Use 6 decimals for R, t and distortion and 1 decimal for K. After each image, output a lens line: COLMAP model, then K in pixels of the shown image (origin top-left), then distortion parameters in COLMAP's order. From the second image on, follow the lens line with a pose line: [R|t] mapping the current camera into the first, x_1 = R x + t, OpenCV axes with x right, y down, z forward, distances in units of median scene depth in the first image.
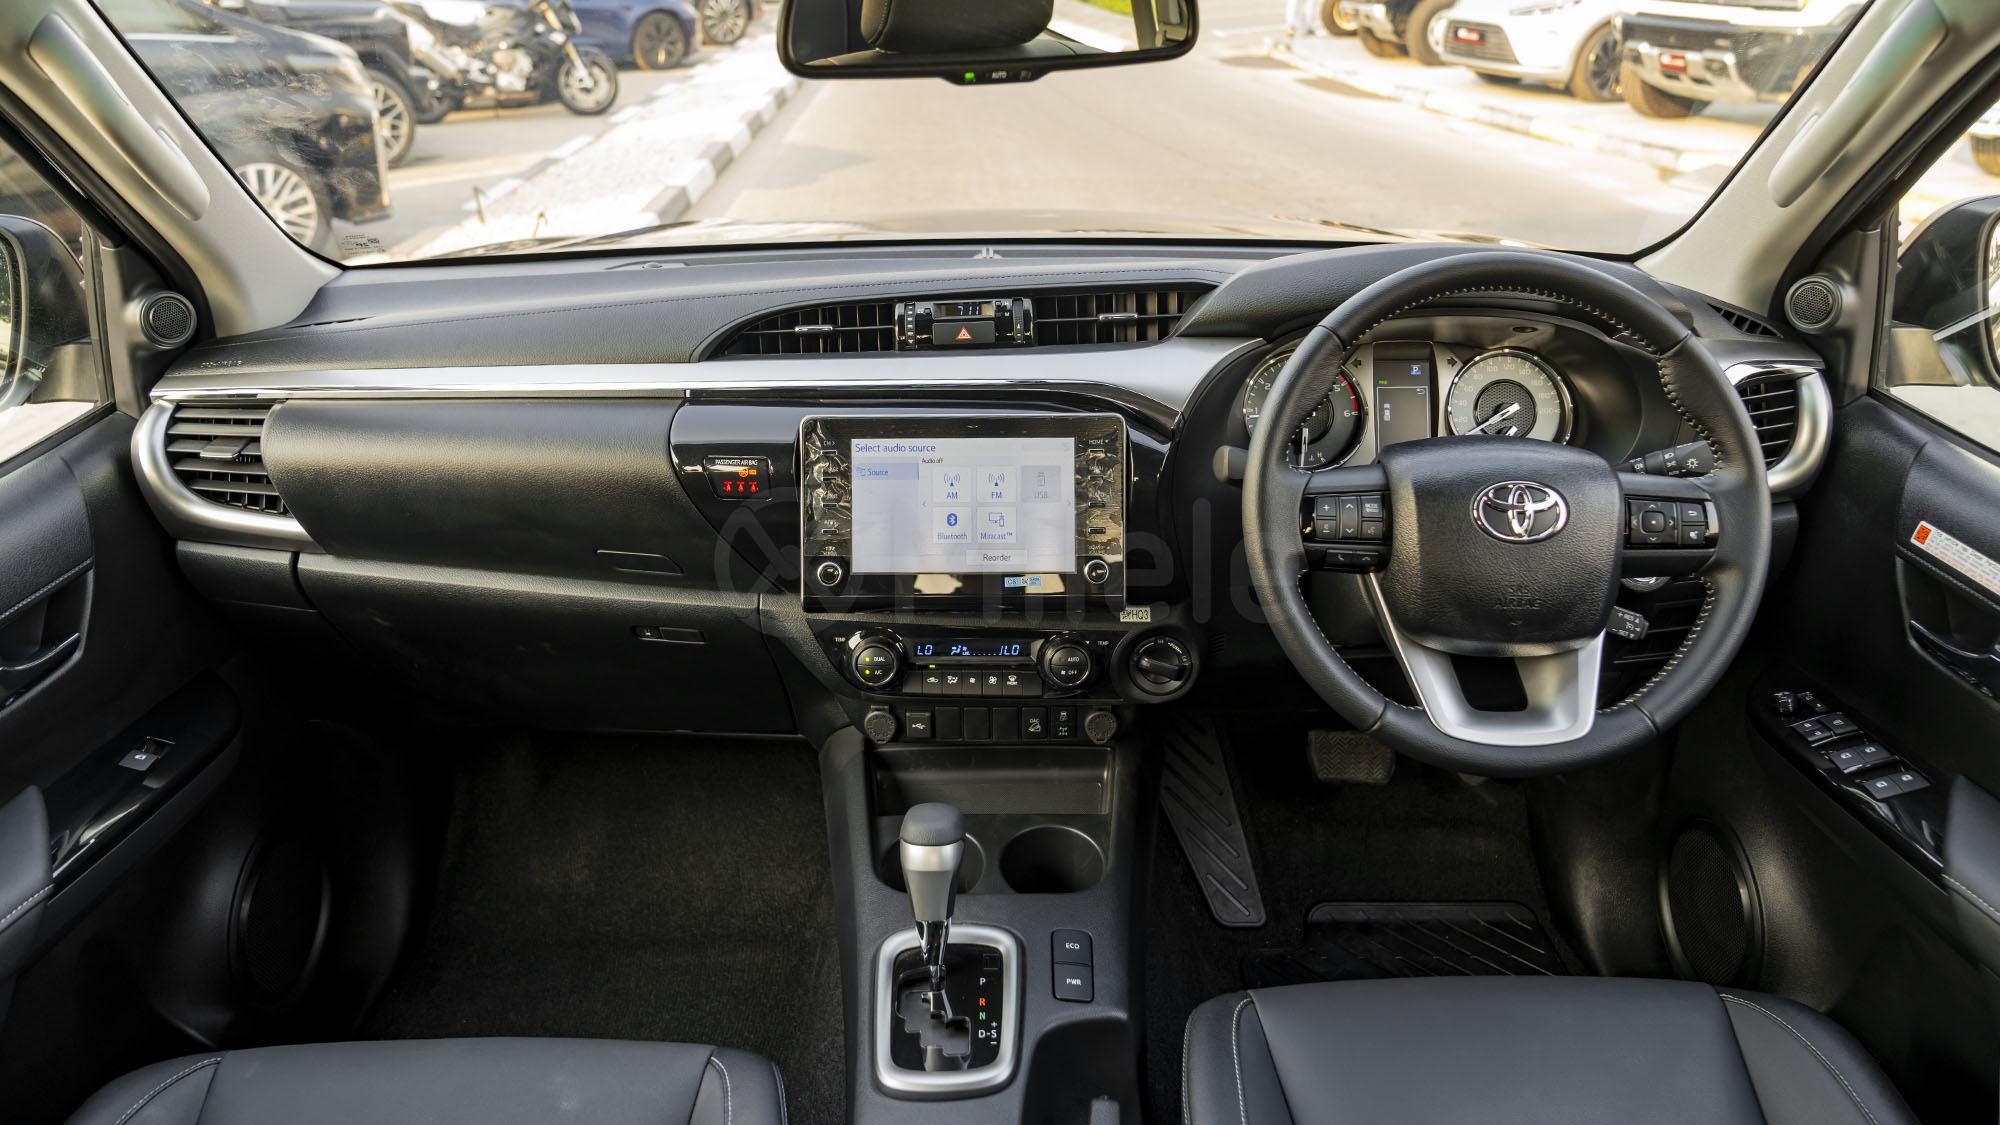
lens RADIAL K [[1575.5, 0, 983.8], [0, 1575.5, 494.0], [0, 0, 1]] dist [-0.033442, 0.022678]
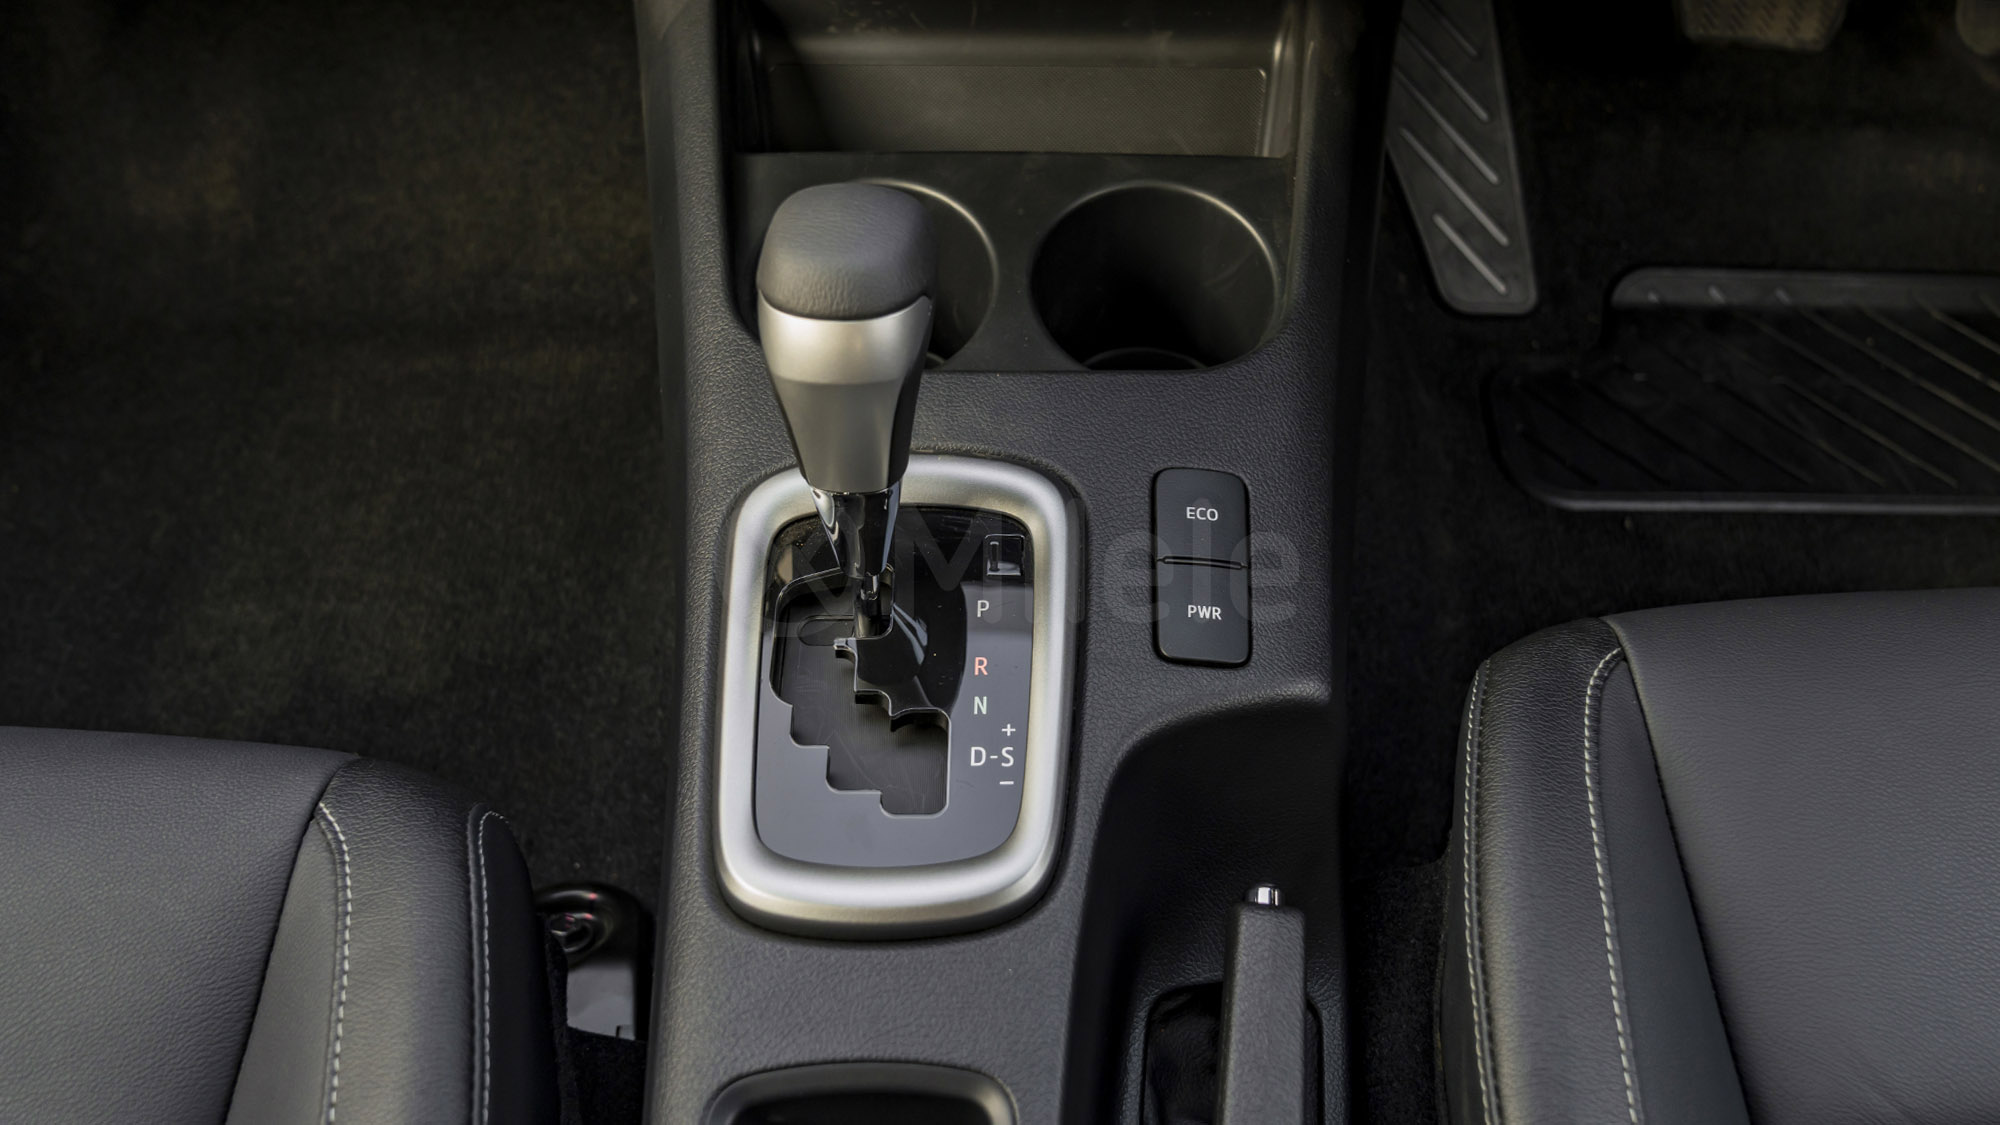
lens RADIAL K [[1827.9, 0, 1050.2], [0, 1827.9, 551.5], [0, 0, 1]] dist [-0.035875, 0.019936]
pose [[0.999761, 0.012131, 0.018206, 0.006874], [-0.019564, 0.868191, 0.495845, 0.051680], [-0.009791, -0.496082, 0.868220, 0.511532]]
